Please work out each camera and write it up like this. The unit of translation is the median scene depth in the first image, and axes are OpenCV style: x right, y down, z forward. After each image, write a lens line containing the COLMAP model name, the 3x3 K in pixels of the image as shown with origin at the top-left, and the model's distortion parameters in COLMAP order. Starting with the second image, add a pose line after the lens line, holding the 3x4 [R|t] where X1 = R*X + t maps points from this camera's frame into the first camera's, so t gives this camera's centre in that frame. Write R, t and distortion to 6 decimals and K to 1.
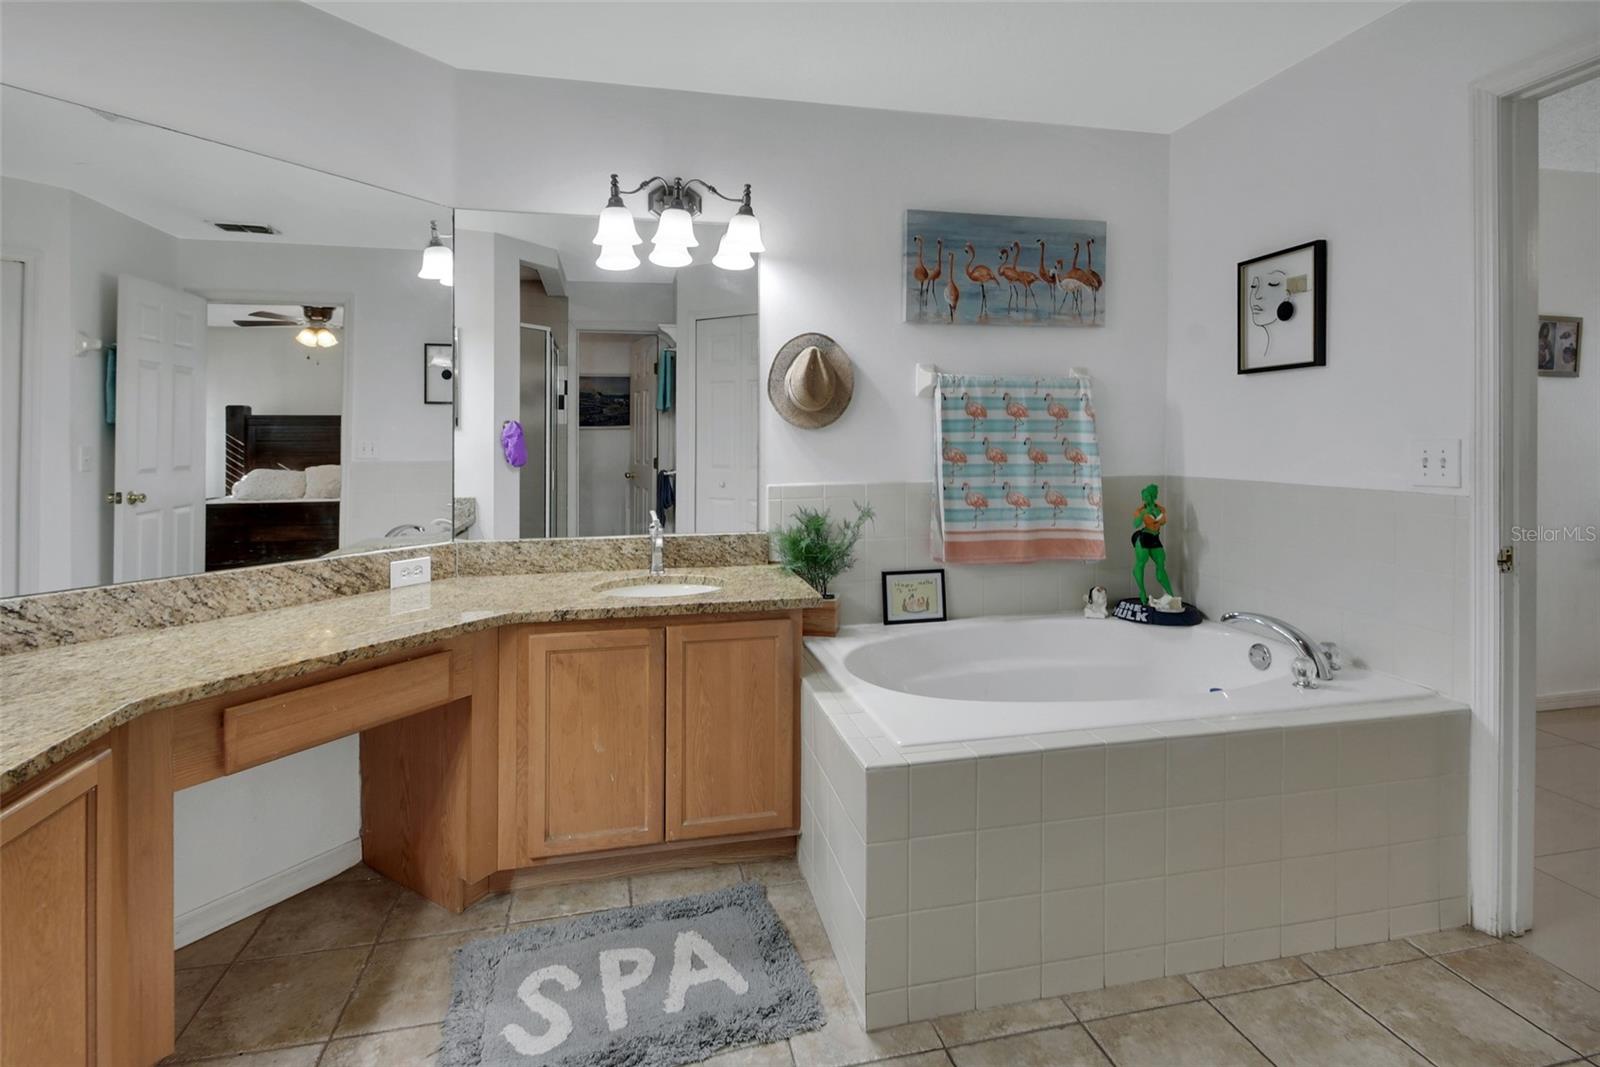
lens RADIAL K [[767.0, 0, 800.8], [0, 767.0, 433.1], [0, 0, 1]] dist [-0.000579, -0.000312]
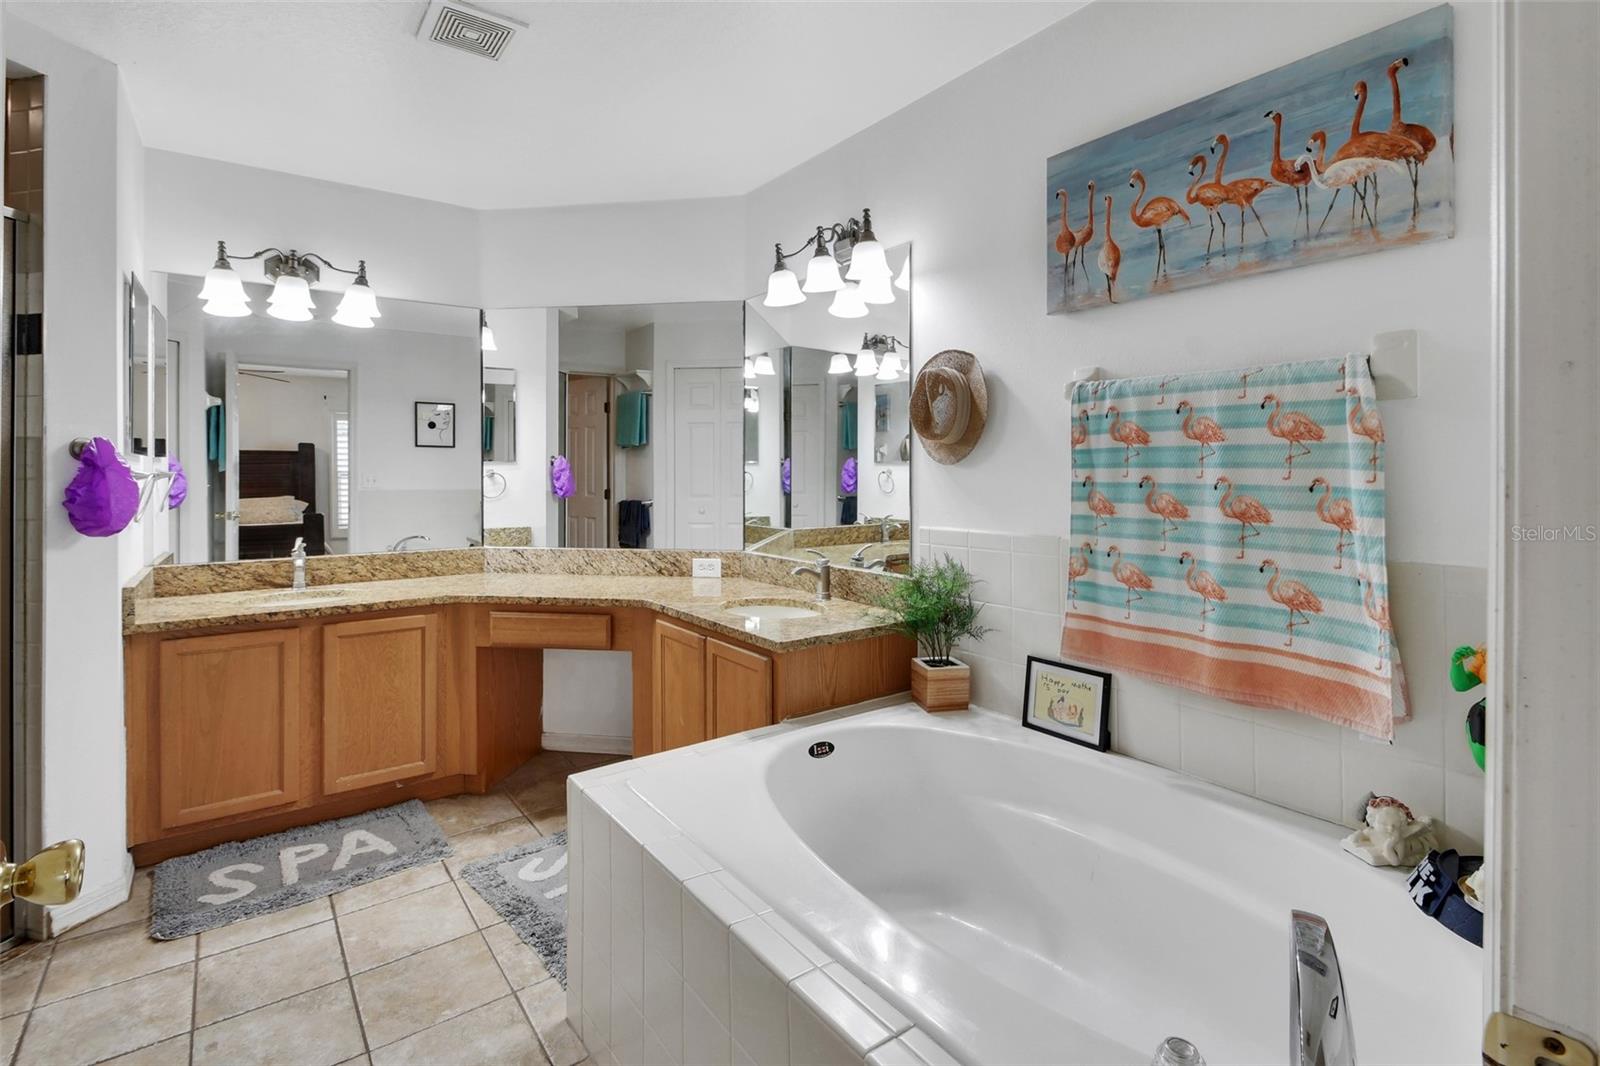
lens RADIAL K [[759.6, 0, 796.8], [0, 759.6, 465.9], [0, 0, 1]] dist [-0.000064, -0.000728]
pose [[0.394545, -0.003530, -0.918870, 0.686894], [0.001783, 0.999994, -0.003077, -0.001346], [0.918875, -0.000424, 0.394549, 0.493725]]
